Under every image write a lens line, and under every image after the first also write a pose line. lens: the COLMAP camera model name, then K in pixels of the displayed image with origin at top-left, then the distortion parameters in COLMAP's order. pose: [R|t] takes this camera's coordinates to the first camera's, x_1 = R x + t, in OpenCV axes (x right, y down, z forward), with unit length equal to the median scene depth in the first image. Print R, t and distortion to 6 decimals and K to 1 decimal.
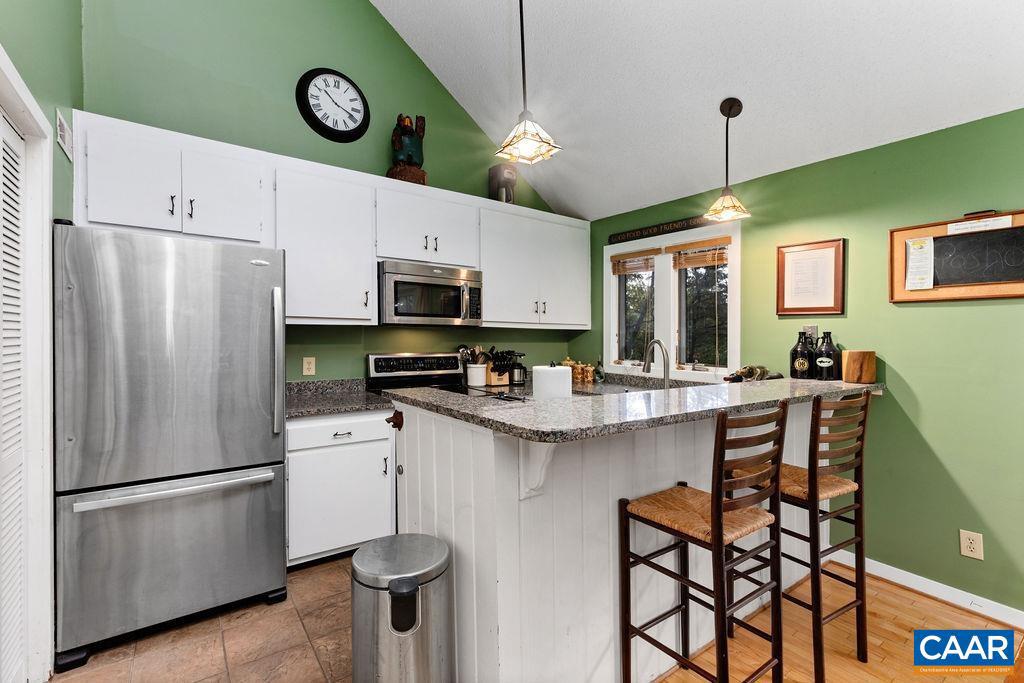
lens RADIAL K [[465.0, 0, 531.3], [0, 465.0, 336.7], [0, 0, 1]] dist [-0.002463, -0.000272]
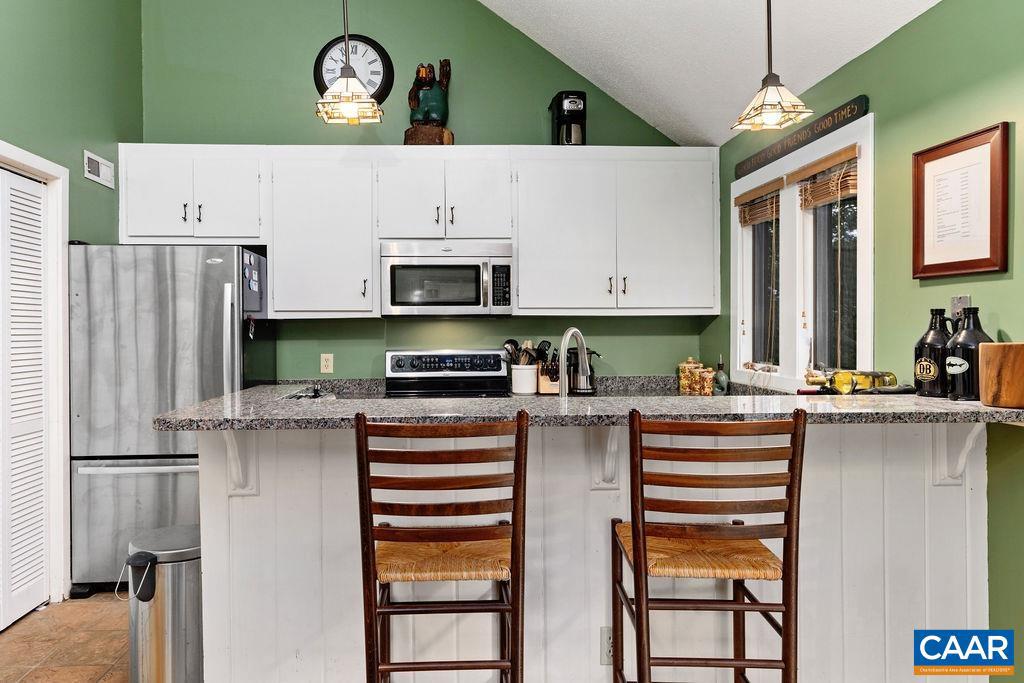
lens RADIAL K [[678.2, 0, 494.0], [0, 678.2, 332.5], [0, 0, 1]] dist [-0.007686, -0.004012]
pose [[0.830338, -0.013654, -0.557093, 0.483101], [0.014498, 0.999891, -0.002898, 0.009415], [0.557072, -0.005671, 0.830445, 0.055961]]
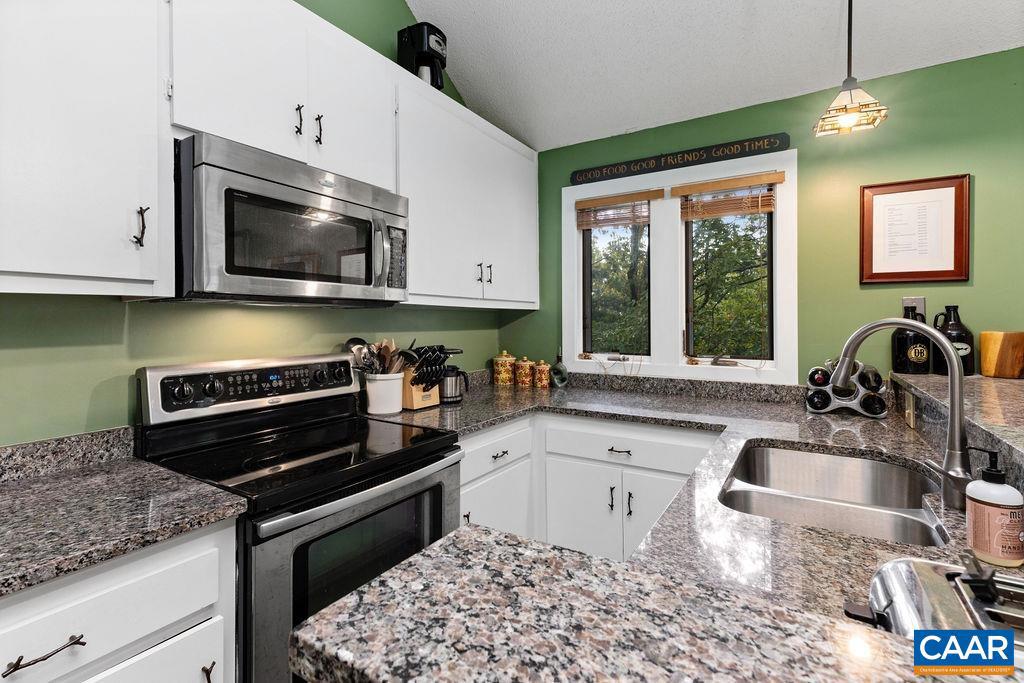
lens RADIAL K [[465.0, 0, 525.9], [0, 465.0, 306.7], [0, 0, 1]] dist [-0.002463, -0.000272]
pose [[0.932676, -0.005526, 0.360674, -0.167870], [0.017232, 0.999424, -0.029248, 0.000485], [-0.360304, 0.033494, 0.932233, 0.453061]]
